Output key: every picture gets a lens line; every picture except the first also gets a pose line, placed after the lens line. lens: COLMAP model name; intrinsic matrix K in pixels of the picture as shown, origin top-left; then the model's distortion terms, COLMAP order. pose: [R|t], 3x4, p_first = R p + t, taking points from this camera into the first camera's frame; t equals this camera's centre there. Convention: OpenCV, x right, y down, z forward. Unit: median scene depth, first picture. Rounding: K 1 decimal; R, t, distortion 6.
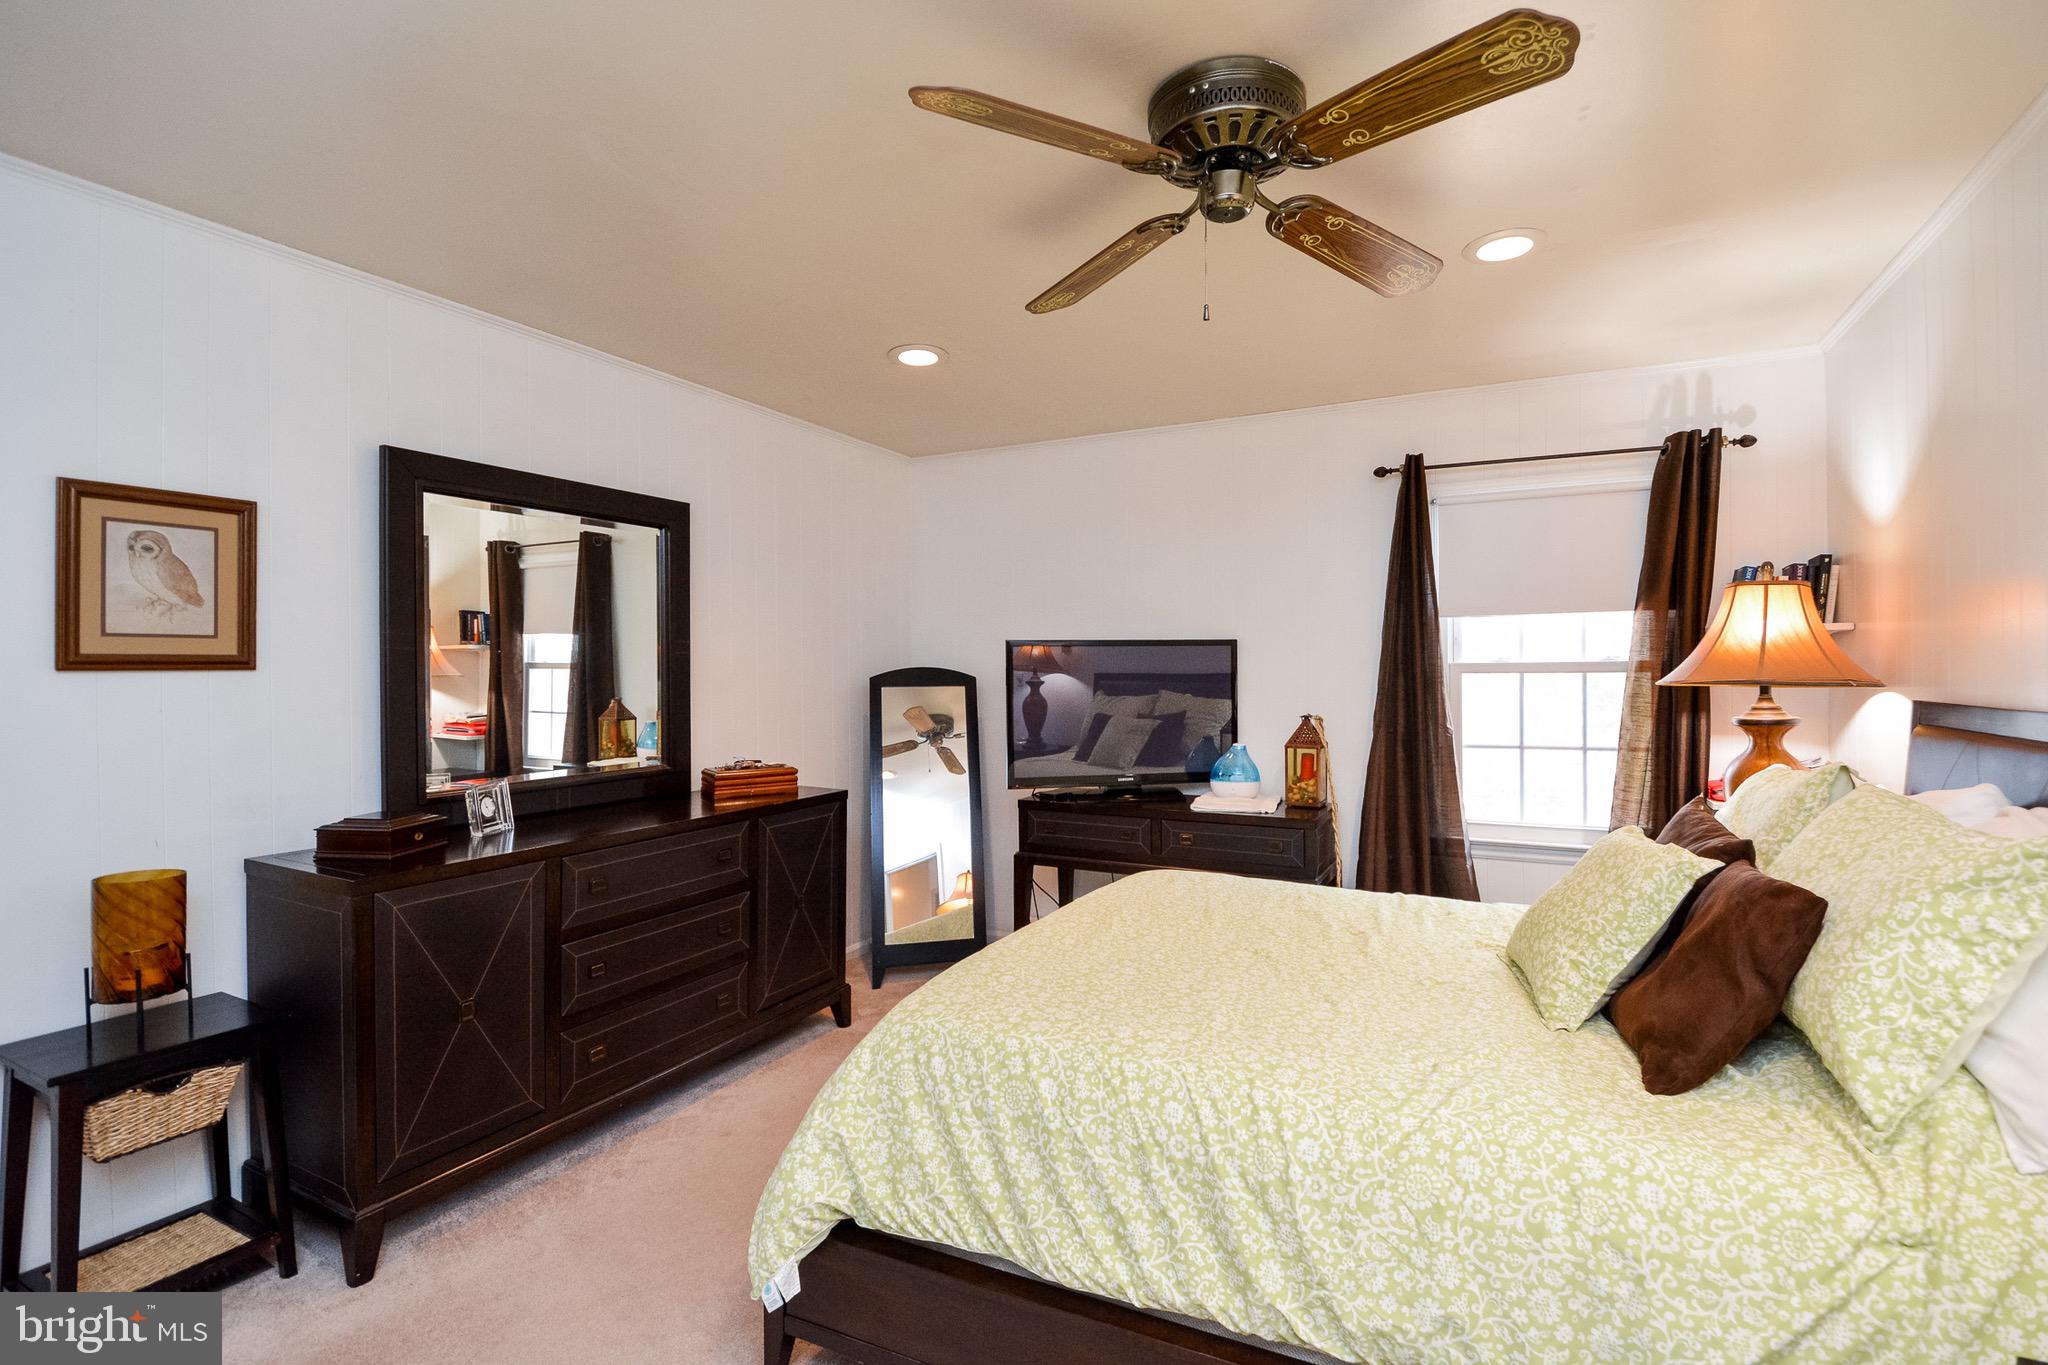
lens RADIAL K [[912.5, 0, 1039.2], [0, 912.5, 672.9], [0, 0, 1]] dist [-0.001426, -0.002700]
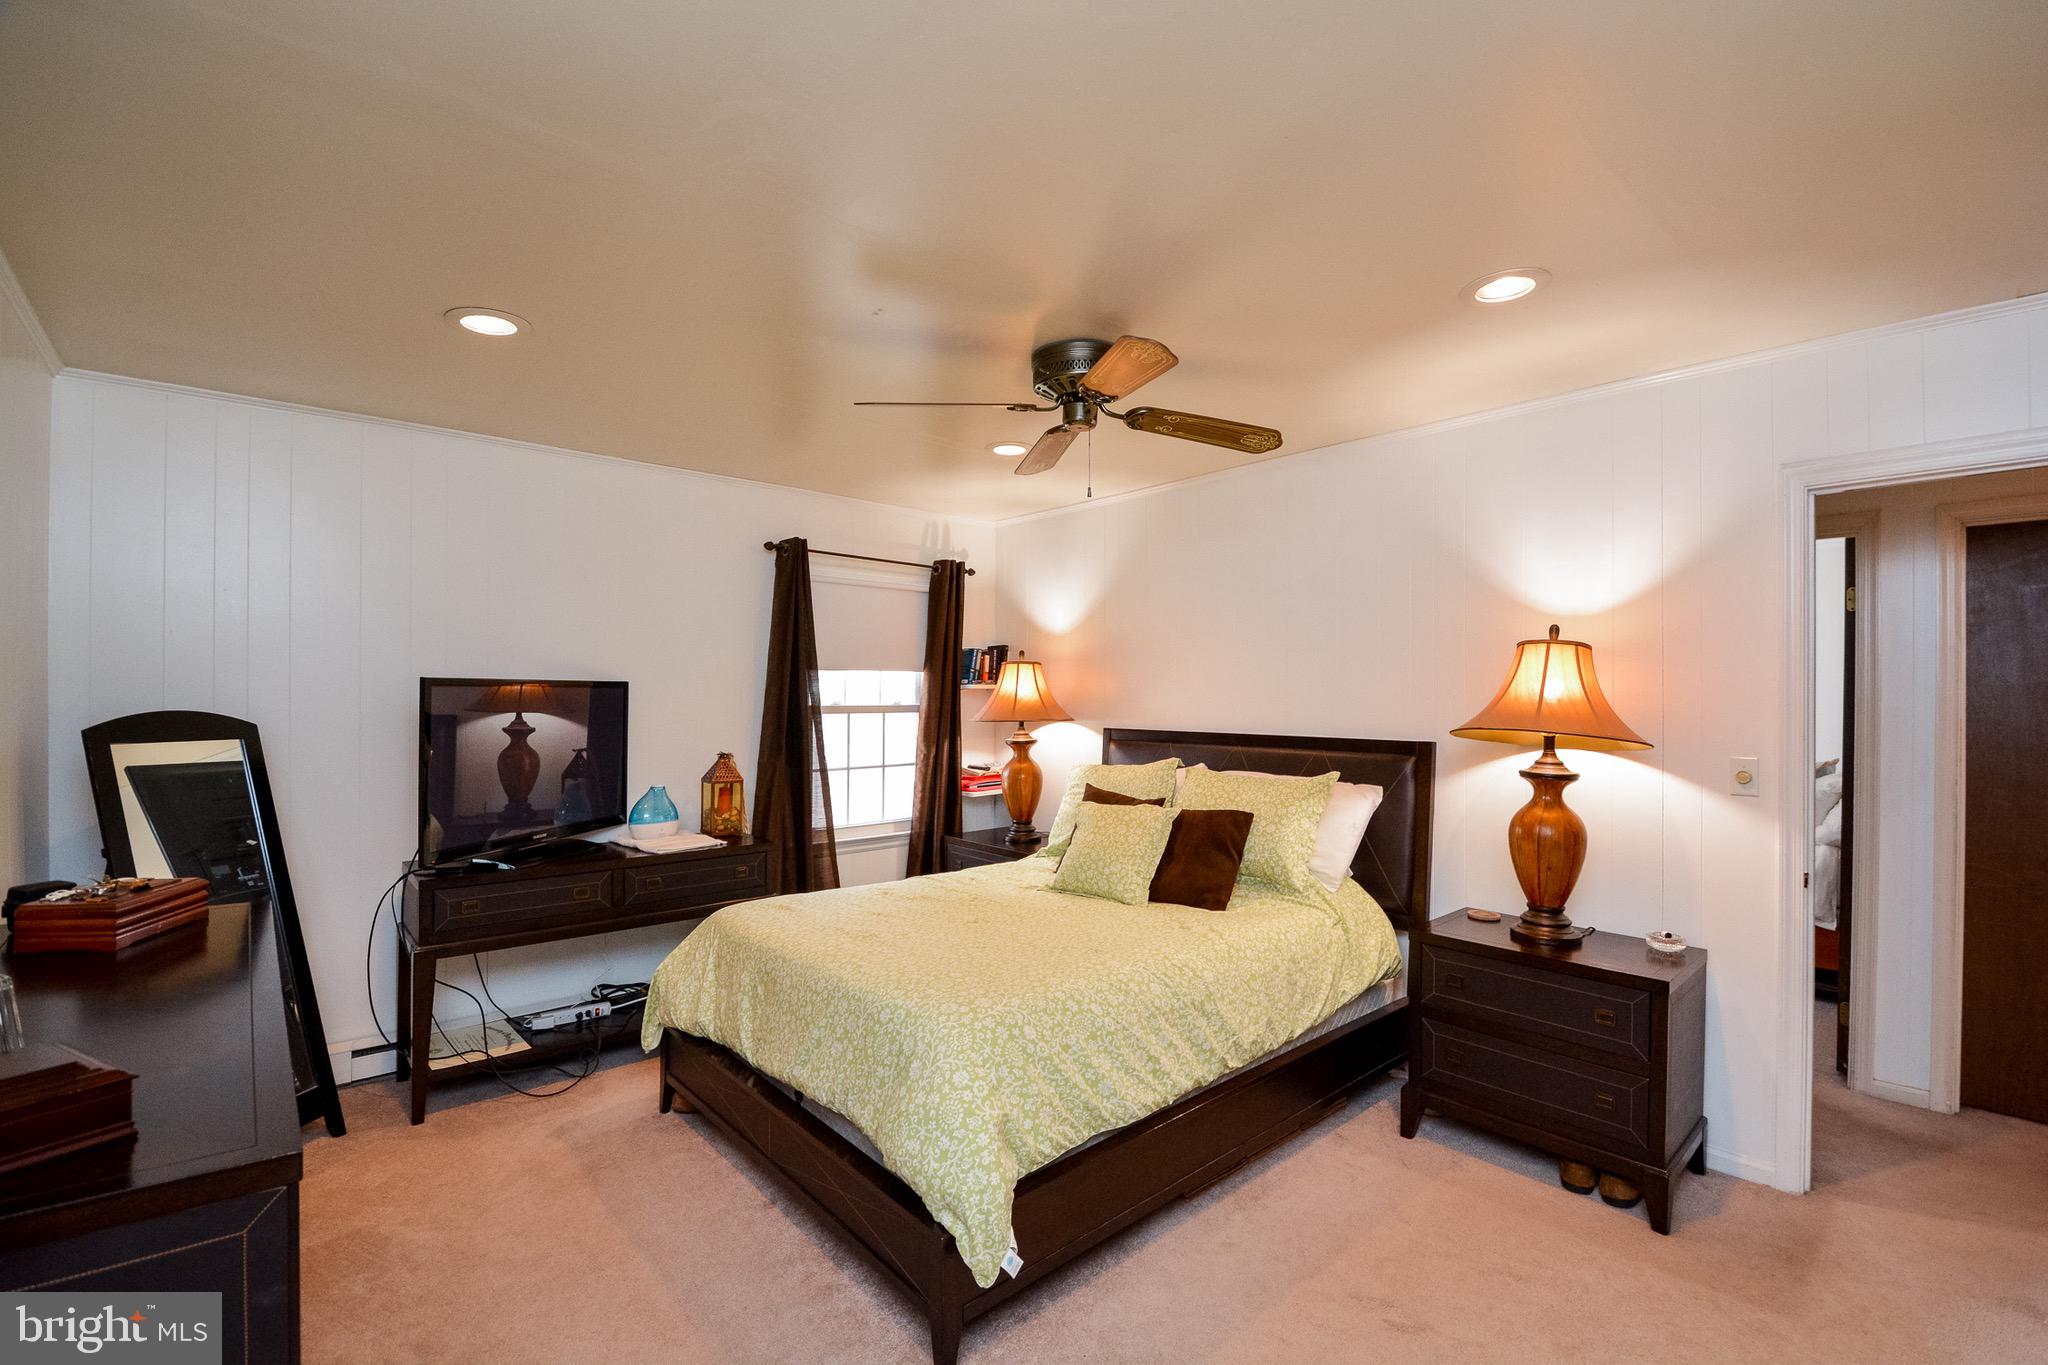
lens RADIAL K [[912.5, 0, 1033.1], [0, 912.5, 693.0], [0, 0, 1]] dist [-0.001426, -0.002700]
pose [[0.378069, 0.011216, 0.925710, -0.678528], [-0.002825, 0.999936, -0.010961, -0.017883], [-0.925773, 0.001529, 0.378076, 0.262648]]
